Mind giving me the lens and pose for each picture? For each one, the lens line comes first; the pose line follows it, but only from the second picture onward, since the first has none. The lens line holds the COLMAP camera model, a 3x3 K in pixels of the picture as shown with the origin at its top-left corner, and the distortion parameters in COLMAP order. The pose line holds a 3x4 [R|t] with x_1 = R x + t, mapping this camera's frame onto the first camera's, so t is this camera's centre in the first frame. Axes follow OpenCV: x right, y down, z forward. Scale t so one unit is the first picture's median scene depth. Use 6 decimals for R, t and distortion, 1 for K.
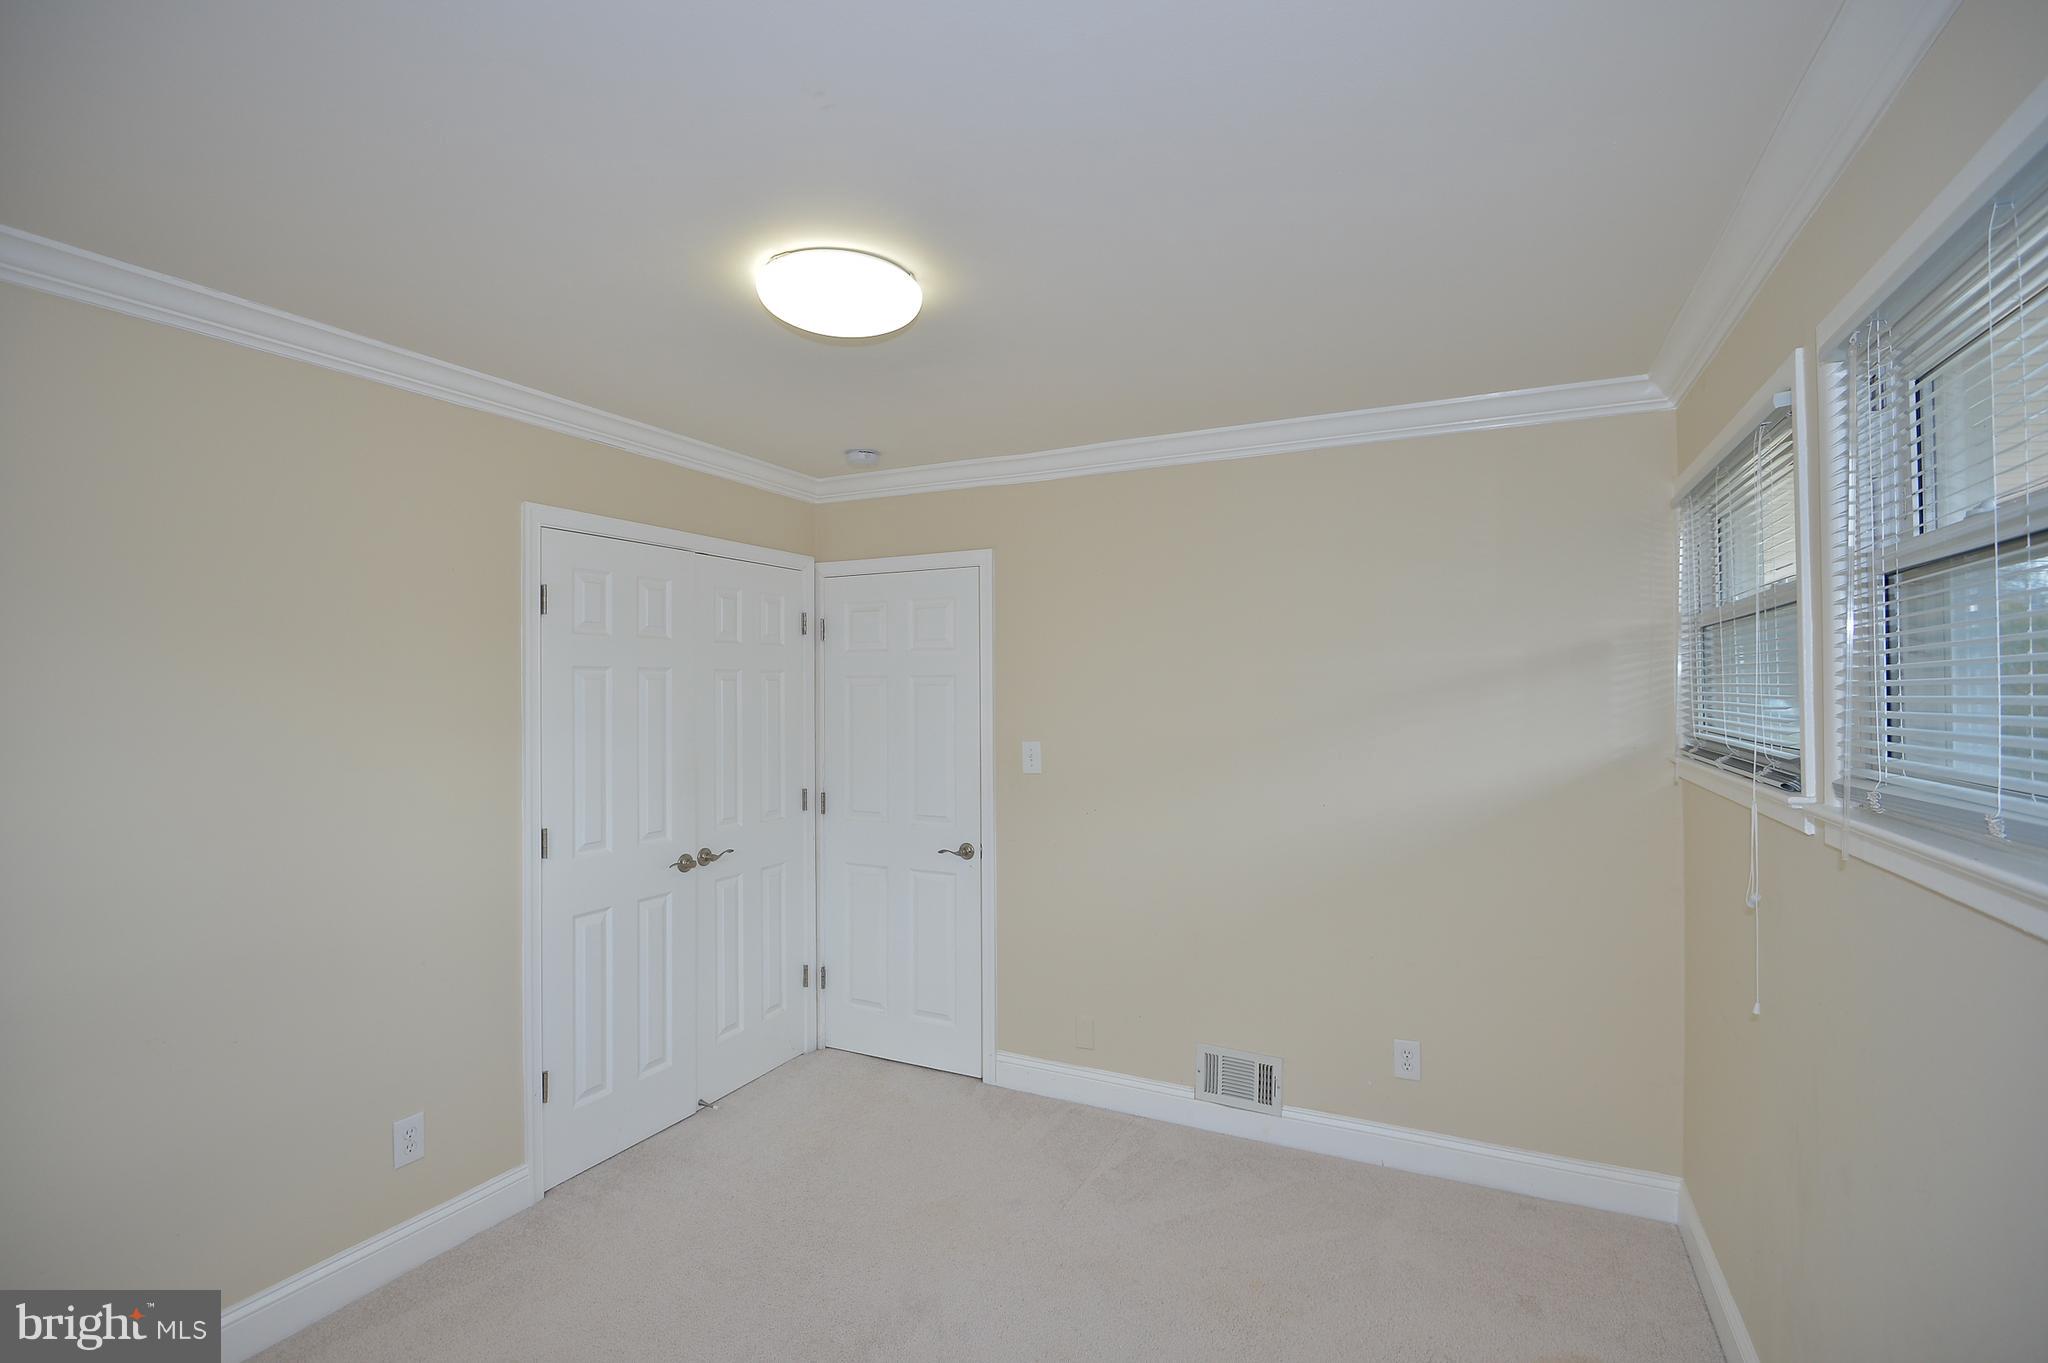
lens RADIAL K [[940.3, 0, 1026.9], [0, 940.3, 681.2], [0, 0, 1]] dist [-0.011792, -0.005296]
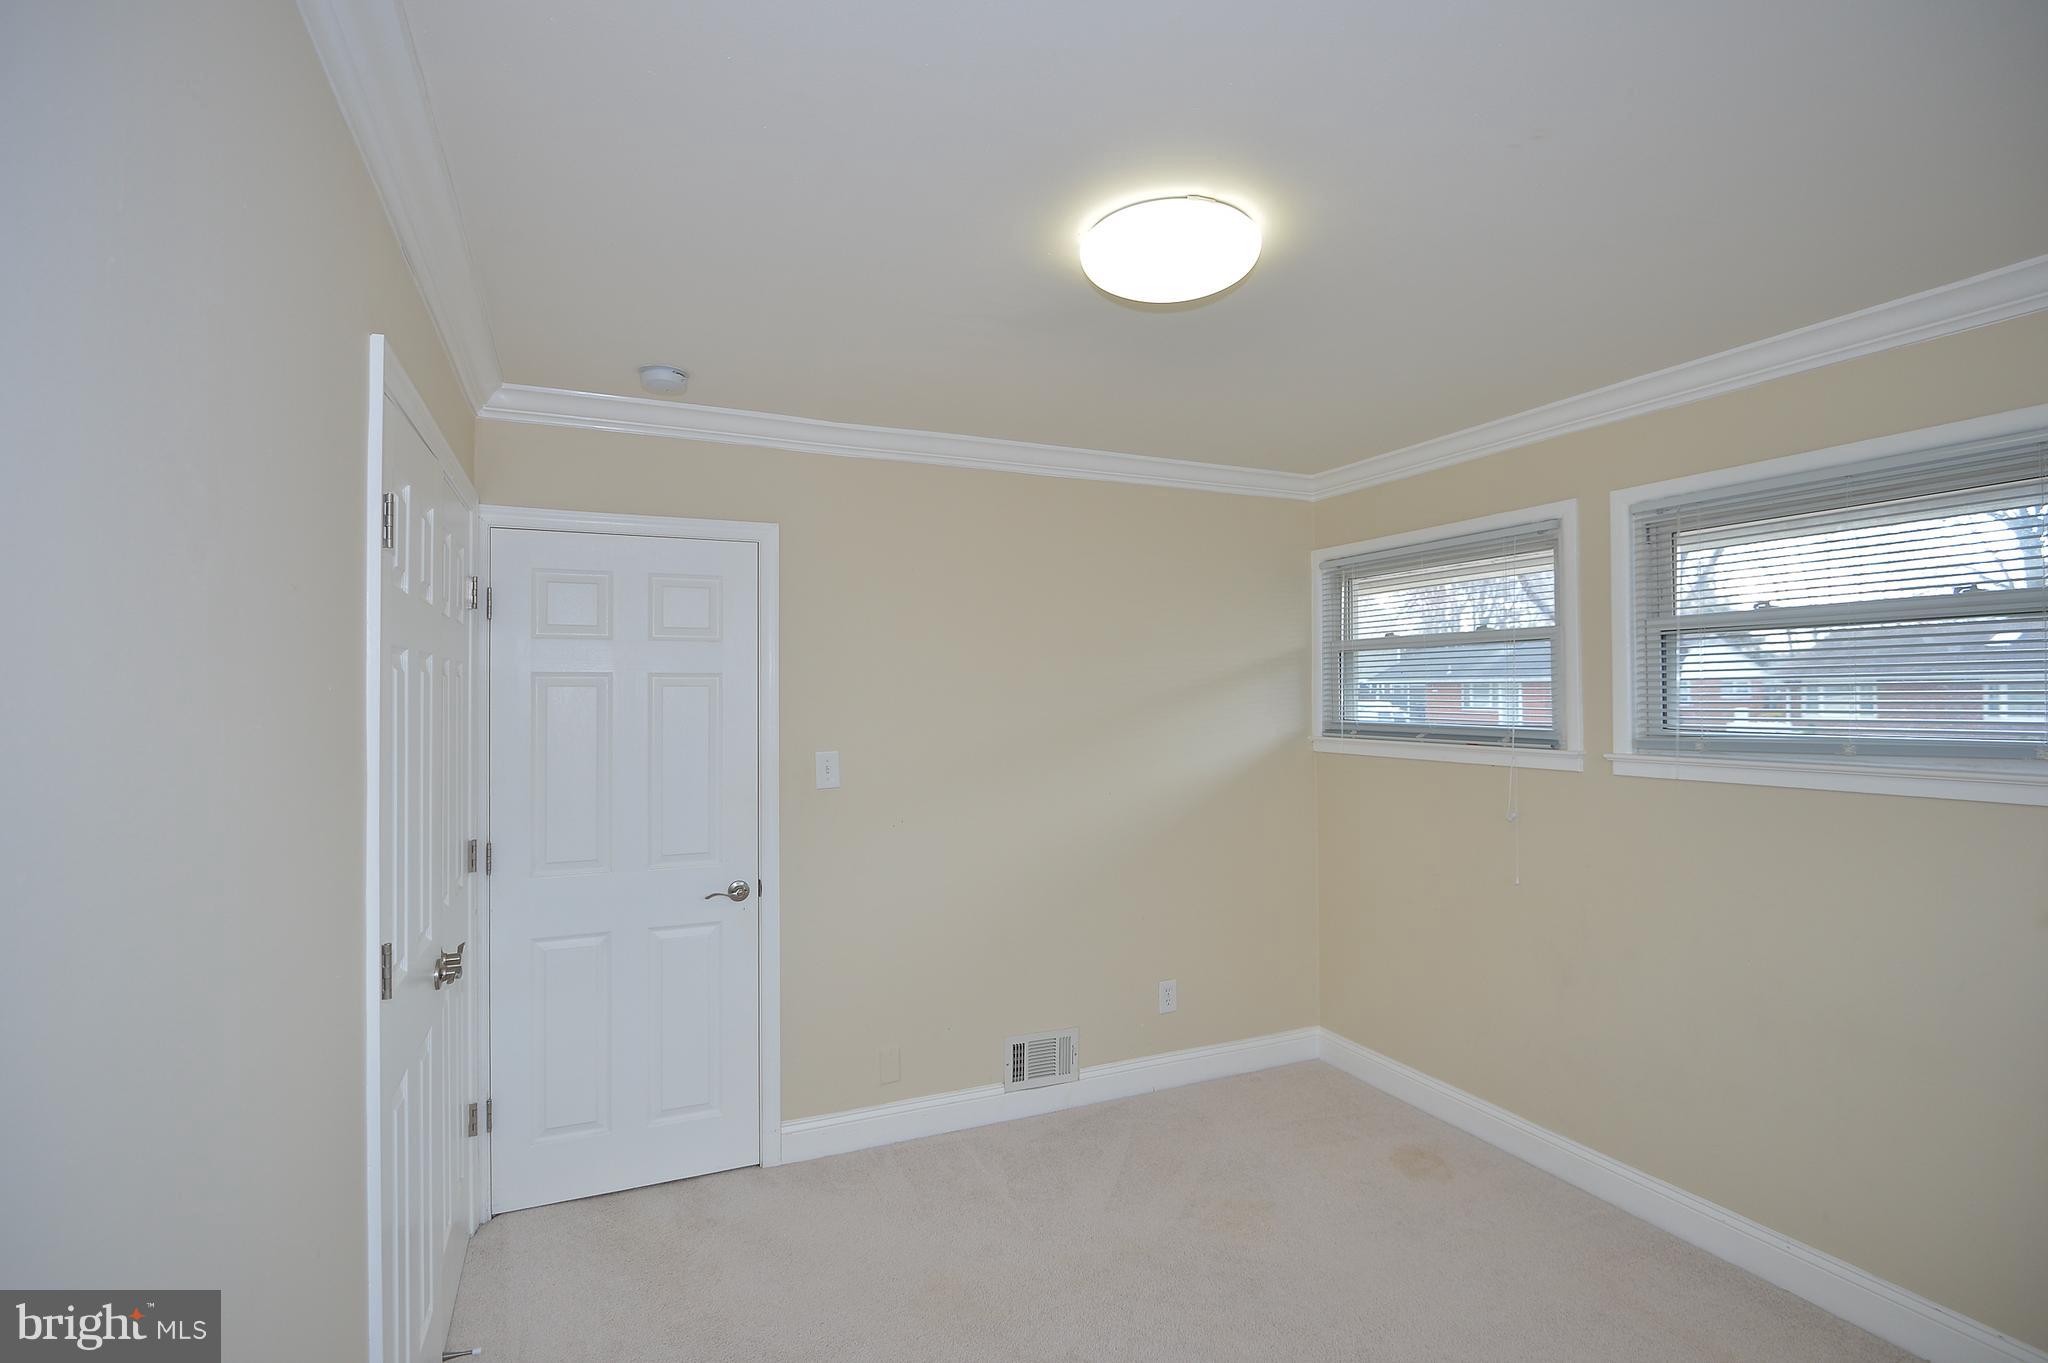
lens RADIAL K [[940.3, 0, 1022.8], [0, 940.3, 683.3], [0, 0, 1]] dist [-0.011792, -0.005296]
pose [[0.634612, 0.016305, 0.772659, -0.558168], [-0.006239, 0.999853, -0.015975, 0.013864], [-0.772805, 0.005318, 0.634621, 0.307290]]
